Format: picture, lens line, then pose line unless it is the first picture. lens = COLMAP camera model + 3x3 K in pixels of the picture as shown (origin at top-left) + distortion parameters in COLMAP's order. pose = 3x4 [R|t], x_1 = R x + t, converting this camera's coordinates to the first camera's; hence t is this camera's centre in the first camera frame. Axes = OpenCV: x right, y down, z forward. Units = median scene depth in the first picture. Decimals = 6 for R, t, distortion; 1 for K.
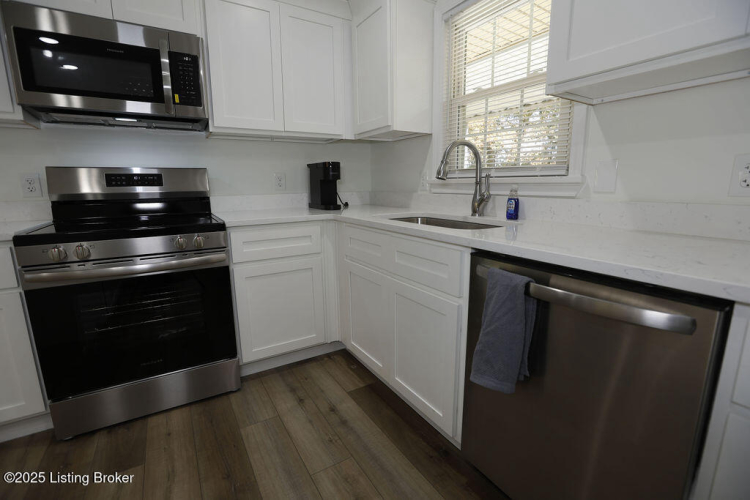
lens RADIAL K [[339.9, 0, 375.0], [0, 339.9, 250.0], [0, 0, 1]] dist [-0.051751, 0.018574]
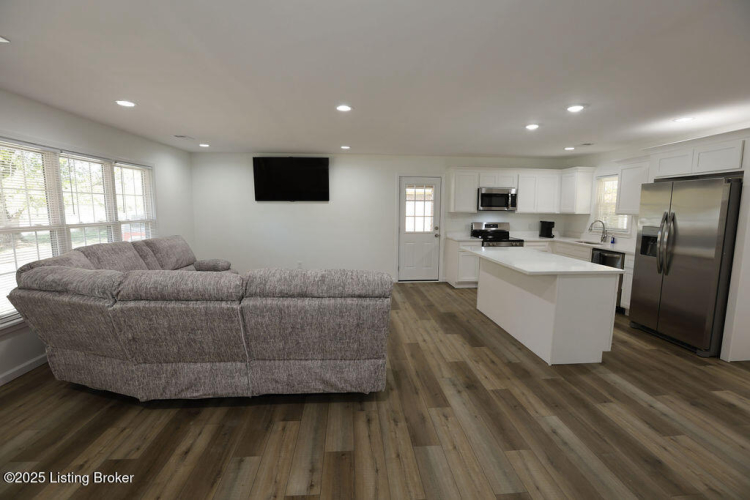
lens RADIAL K [[339.9, 0, 375.0], [0, 339.9, 250.0], [0, 0, 1]] dist [-0.051751, 0.018574]
pose [[0.891202, 0.066975, -0.448636, -0.213958], [-0.097364, 0.994232, -0.044986, 0.336056], [0.443035, 0.083772, 0.892582, -2.869909]]
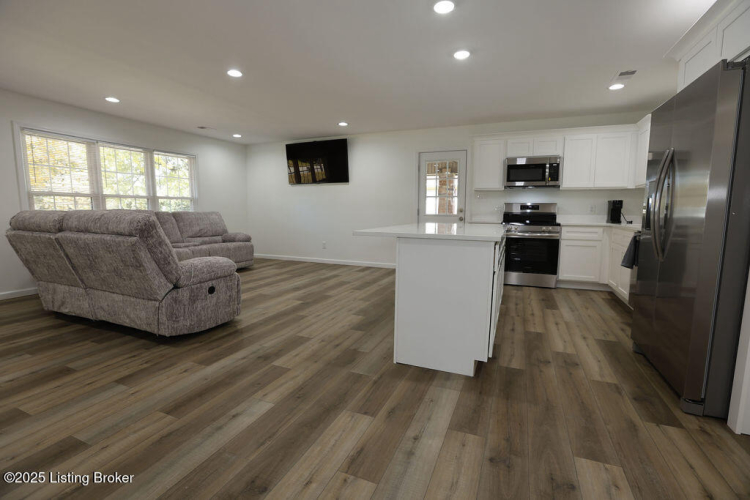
lens RADIAL K [[339.9, 0, 375.0], [0, 339.9, 250.0], [0, 0, 1]] dist [-0.051751, 0.018574]
pose [[0.580200, 0.102662, -0.807978, 0.860190], [-0.164352, 0.986375, 0.007309, 0.341025], [0.797720, 0.128552, 0.589167, -1.699851]]
